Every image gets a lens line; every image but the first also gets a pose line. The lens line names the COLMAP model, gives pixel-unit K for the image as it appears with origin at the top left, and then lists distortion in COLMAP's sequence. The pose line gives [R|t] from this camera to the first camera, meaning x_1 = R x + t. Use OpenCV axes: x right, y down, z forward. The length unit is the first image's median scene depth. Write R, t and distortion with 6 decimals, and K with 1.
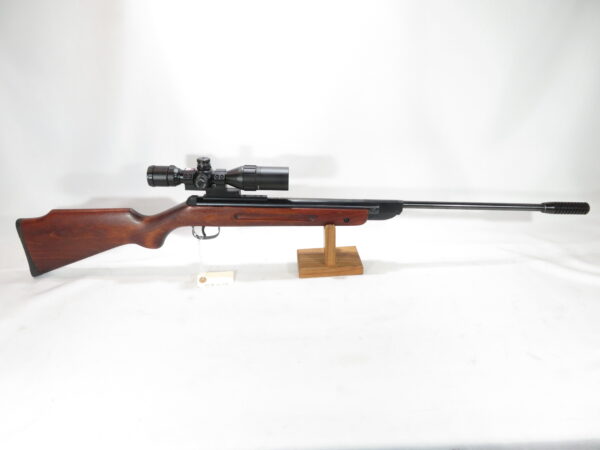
lens RADIAL K [[437.5, 0, 301.7], [0, 437.5, 220.8], [0, 0, 1]] dist [-0.003686, -0.011524]
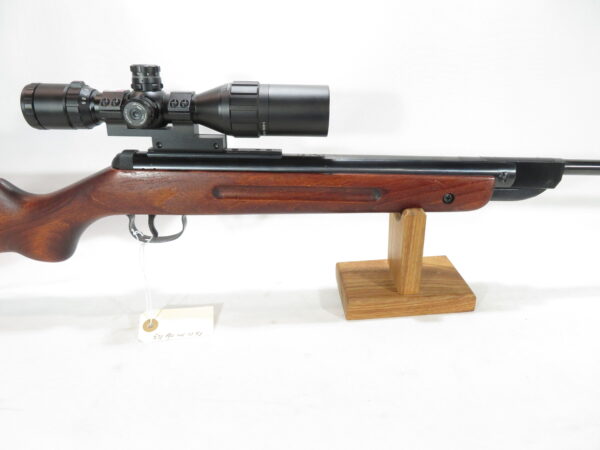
lens RADIAL K [[468.7, 0, 301.9], [0, 468.7, 225.7], [0, 0, 1]] dist [0.013851, 0.012786]
pose [[0.999904, -0.006921, -0.012007, -0.050304], [0.006581, 0.999583, -0.028121, 0.040034], [0.012196, 0.028039, 0.999532, 0.479834]]
